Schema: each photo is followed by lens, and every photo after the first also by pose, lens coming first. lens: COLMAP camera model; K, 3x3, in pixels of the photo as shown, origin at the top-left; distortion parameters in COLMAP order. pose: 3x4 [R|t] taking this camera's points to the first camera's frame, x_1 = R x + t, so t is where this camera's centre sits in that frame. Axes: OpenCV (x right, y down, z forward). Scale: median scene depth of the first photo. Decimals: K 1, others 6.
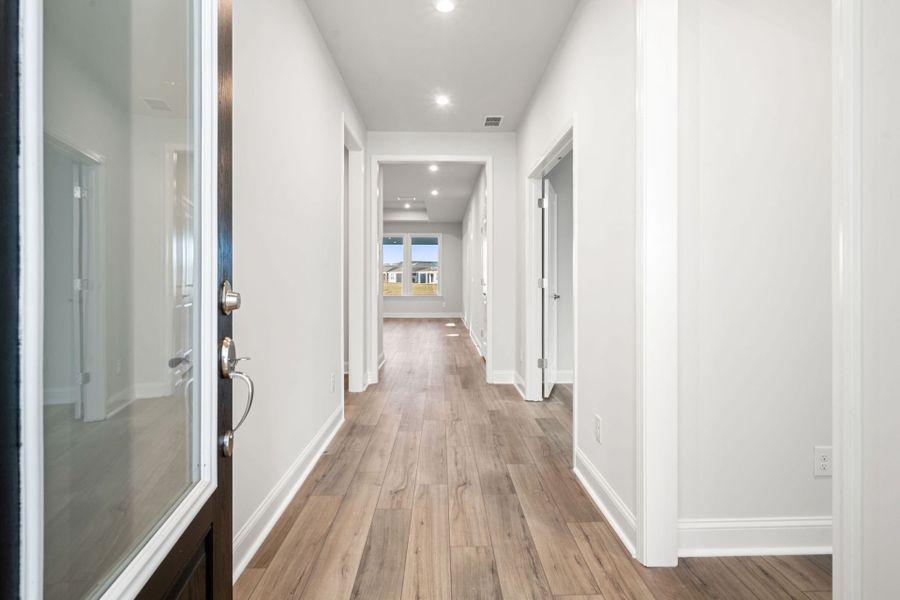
lens RADIAL K [[425.6, 0, 452.1], [0, 425.6, 286.5], [0, 0, 1]] dist [-0.001469, 0.000099]
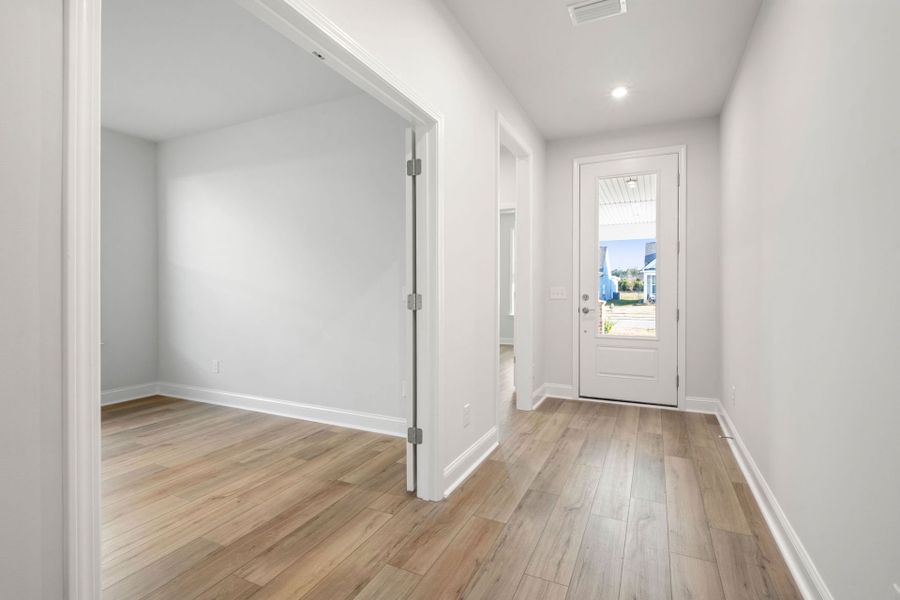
lens RADIAL K [[425.6, 0, 452.1], [0, 425.6, 286.5], [0, 0, 1]] dist [-0.001469, 0.000099]
pose [[-0.889077, 0.004751, 0.457734, -0.168219], [0.010467, 0.999896, 0.009952, -0.045961], [-0.457639, 0.013640, -0.889034, 1.922197]]
